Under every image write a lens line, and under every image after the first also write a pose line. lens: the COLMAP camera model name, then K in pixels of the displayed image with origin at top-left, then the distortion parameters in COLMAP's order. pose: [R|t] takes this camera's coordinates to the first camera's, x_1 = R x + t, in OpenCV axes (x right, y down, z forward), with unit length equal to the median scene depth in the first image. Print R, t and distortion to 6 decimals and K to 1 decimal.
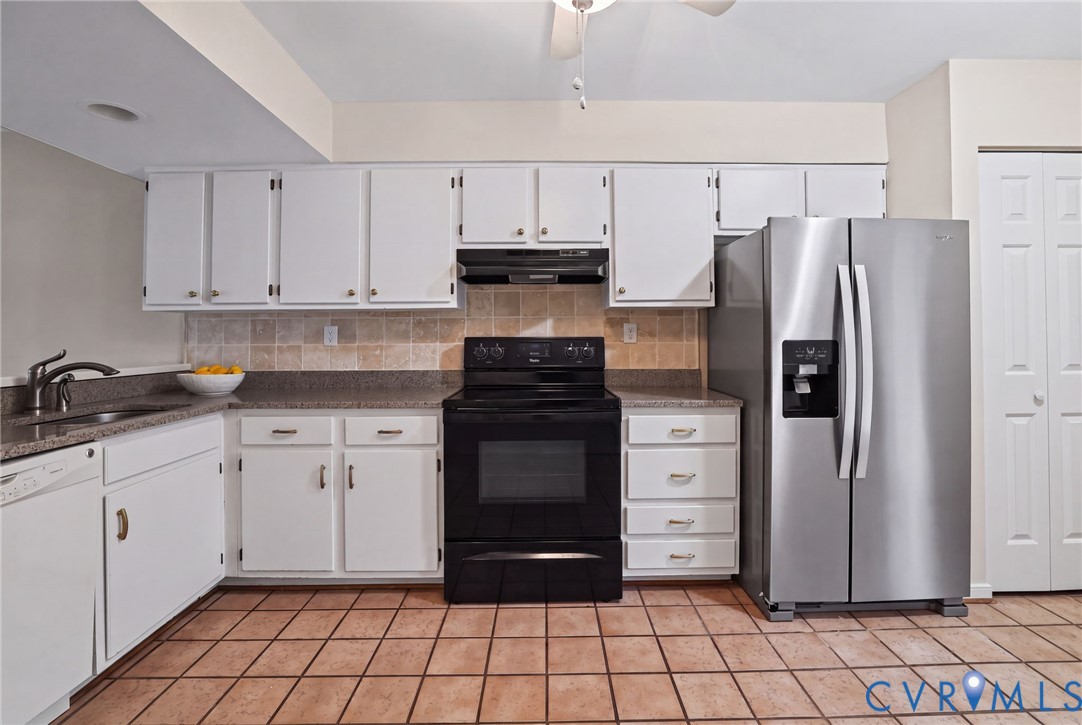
lens RADIAL K [[483.7, 0, 552.7], [0, 483.7, 324.3], [0, 0, 1]] dist [-0.046259, 0.015209]
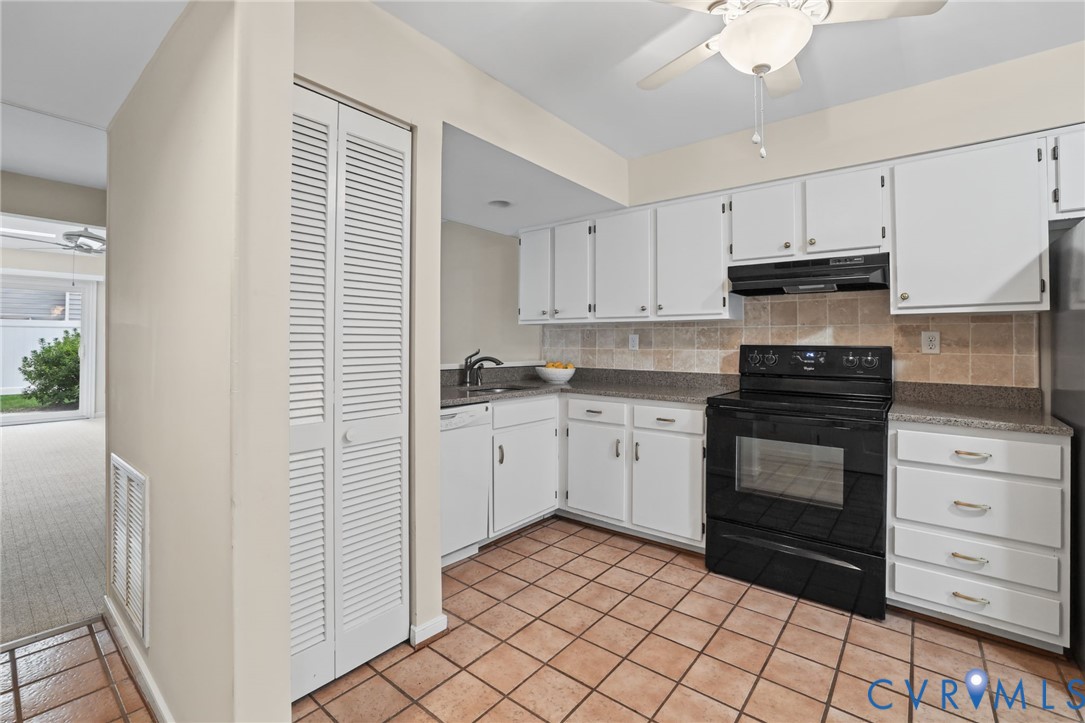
lens RADIAL K [[478.4, 0, 545.6], [0, 478.4, 330.6], [0, 0, 1]] dist [-0.044425, 0.014835]
pose [[0.766948, -0.005206, -0.641688, 0.189448], [0.003571, 0.999986, -0.003846, -0.003210], [0.641699, 0.000658, 0.766956, -0.128425]]
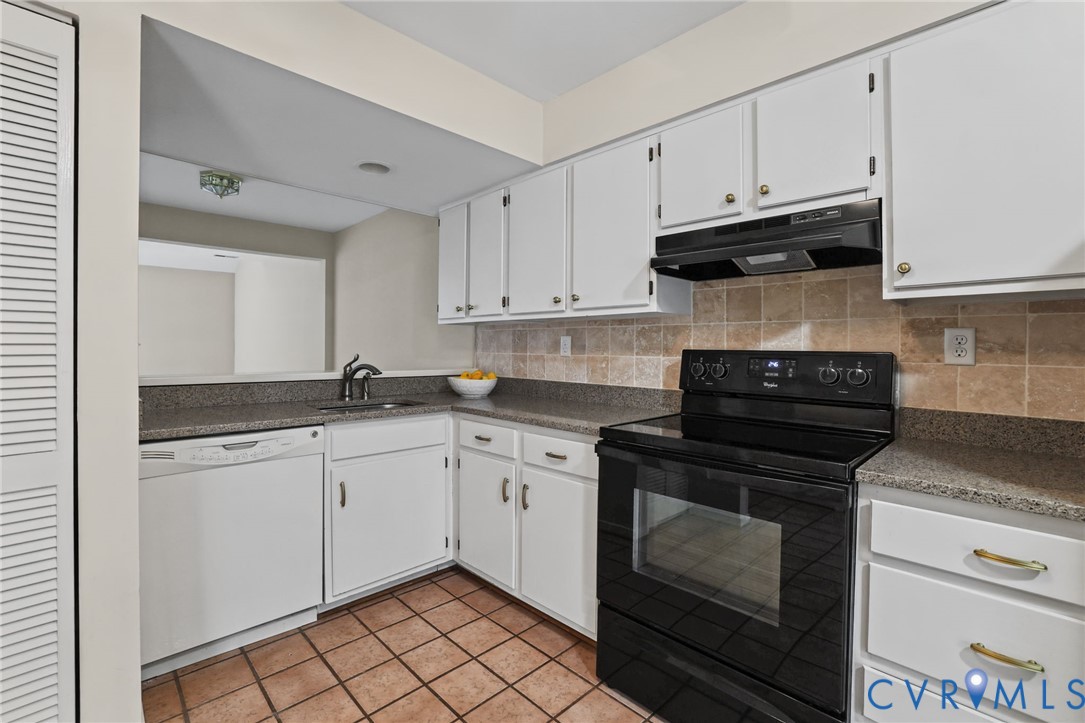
lens RADIAL K [[485.6, 0, 544.4], [0, 485.6, 342.7], [0, 0, 1]] dist [-0.046734, 0.015738]
pose [[0.694897, 0.004609, -0.719095, 0.245739], [0.004967, 0.999925, 0.011210, 0.006664], [0.719092, -0.011362, 0.694822, 0.324249]]
